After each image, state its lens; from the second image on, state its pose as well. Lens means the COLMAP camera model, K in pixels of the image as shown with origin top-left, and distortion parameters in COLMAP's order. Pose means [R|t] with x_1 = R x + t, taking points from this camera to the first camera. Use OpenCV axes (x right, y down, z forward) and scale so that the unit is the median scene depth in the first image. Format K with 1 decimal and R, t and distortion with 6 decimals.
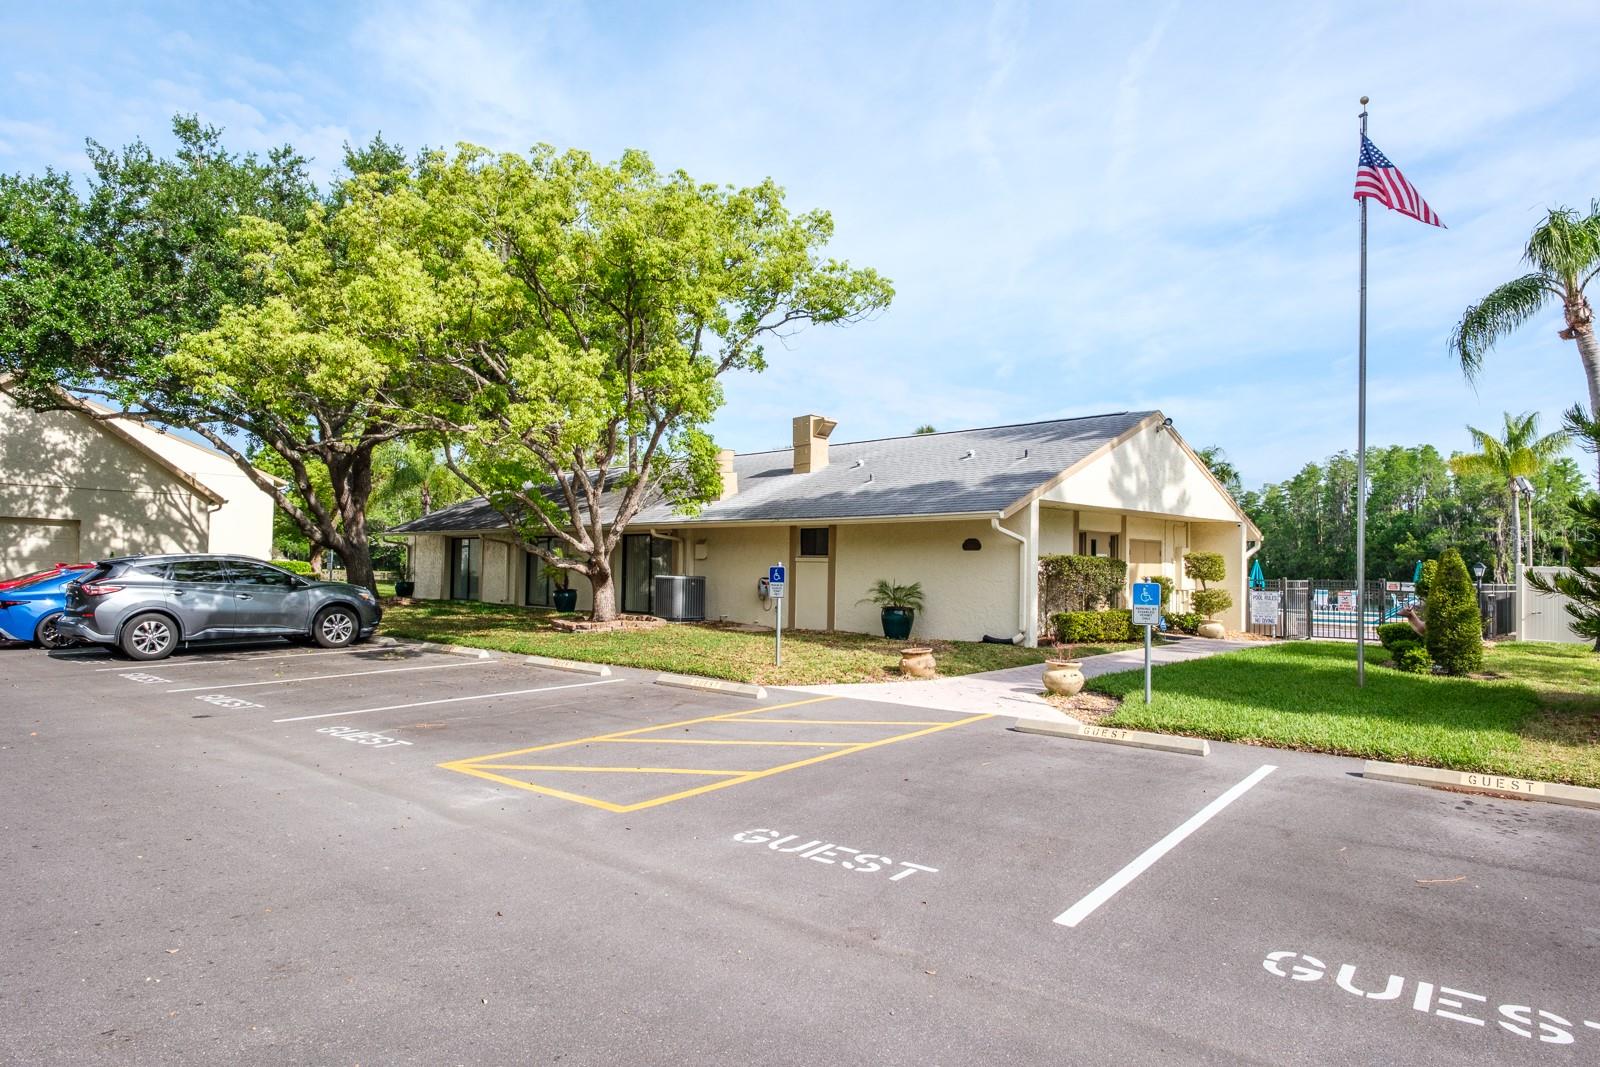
lens RADIAL K [[1066.4, 0, 768.0], [0, 1066.4, 558.1], [0, 0, 1]] dist [-0.004716, -0.021794]
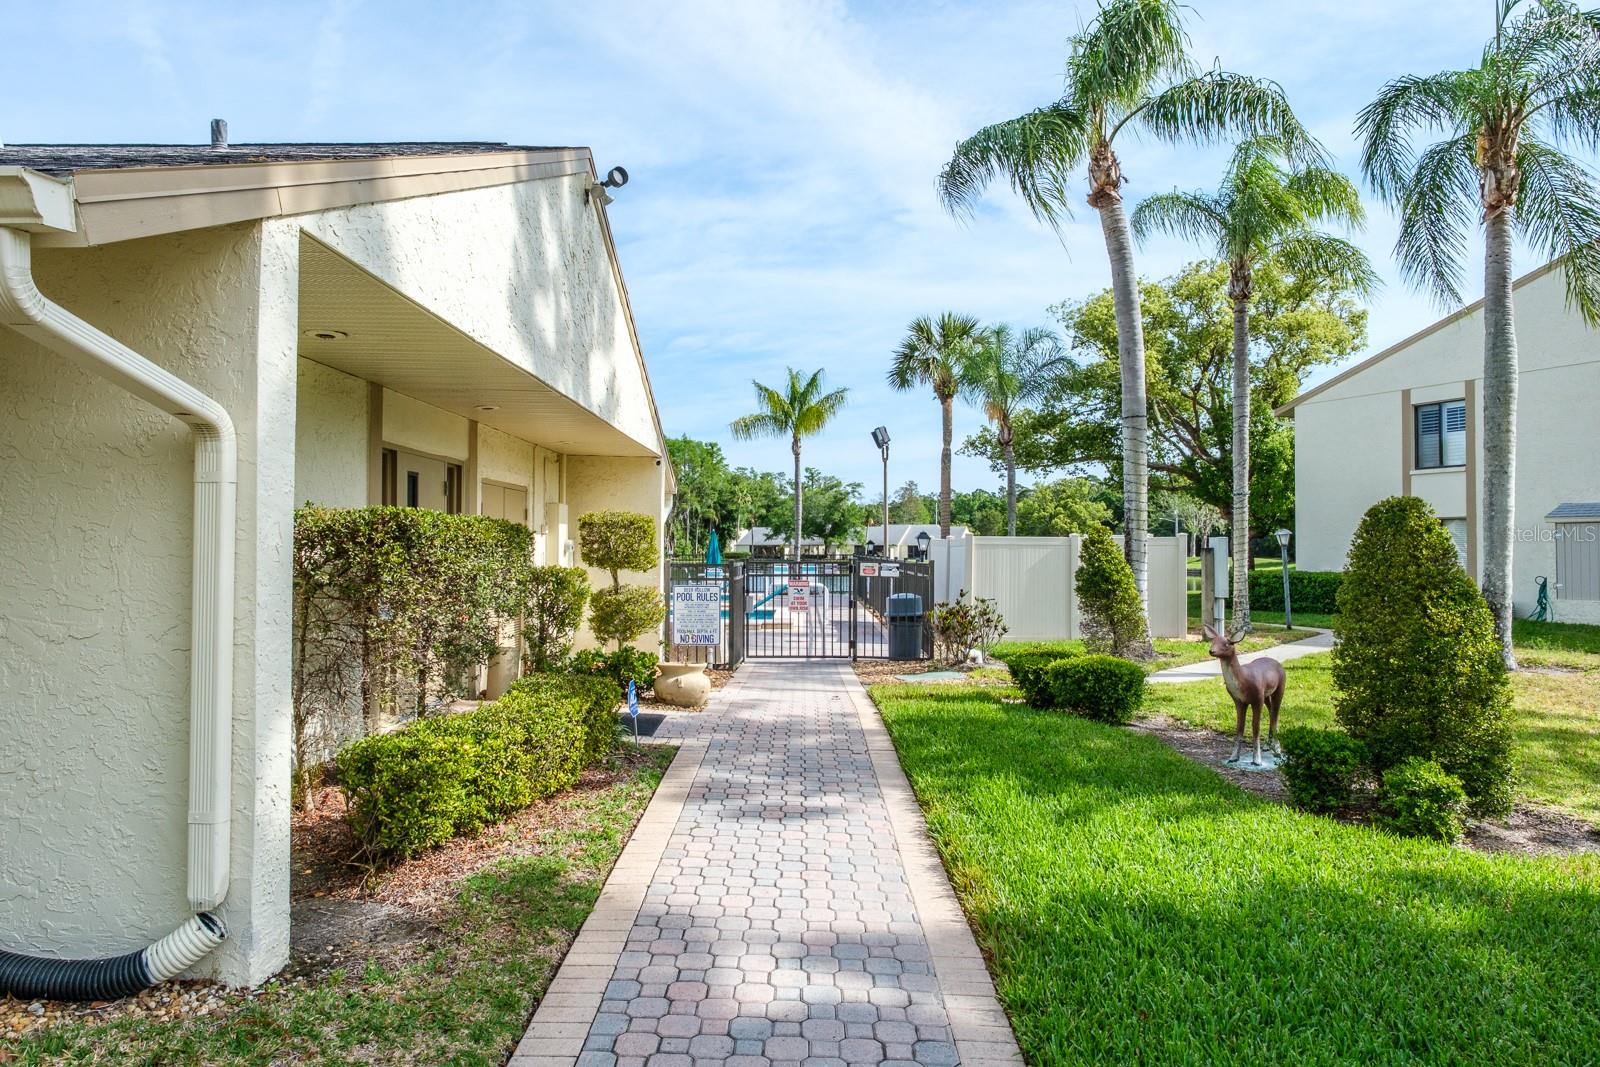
lens RADIAL K [[978.7, 0, 790.7], [0, 978.7, 528.2], [0, 0, 1]] dist [0.060478, -0.055132]
pose [[0.704882, 0.000584, 0.709325, 0.158292], [-0.001316, 0.999999, 0.000485, 0.002110], [-0.709324, -0.001276, 0.704882, 0.680704]]
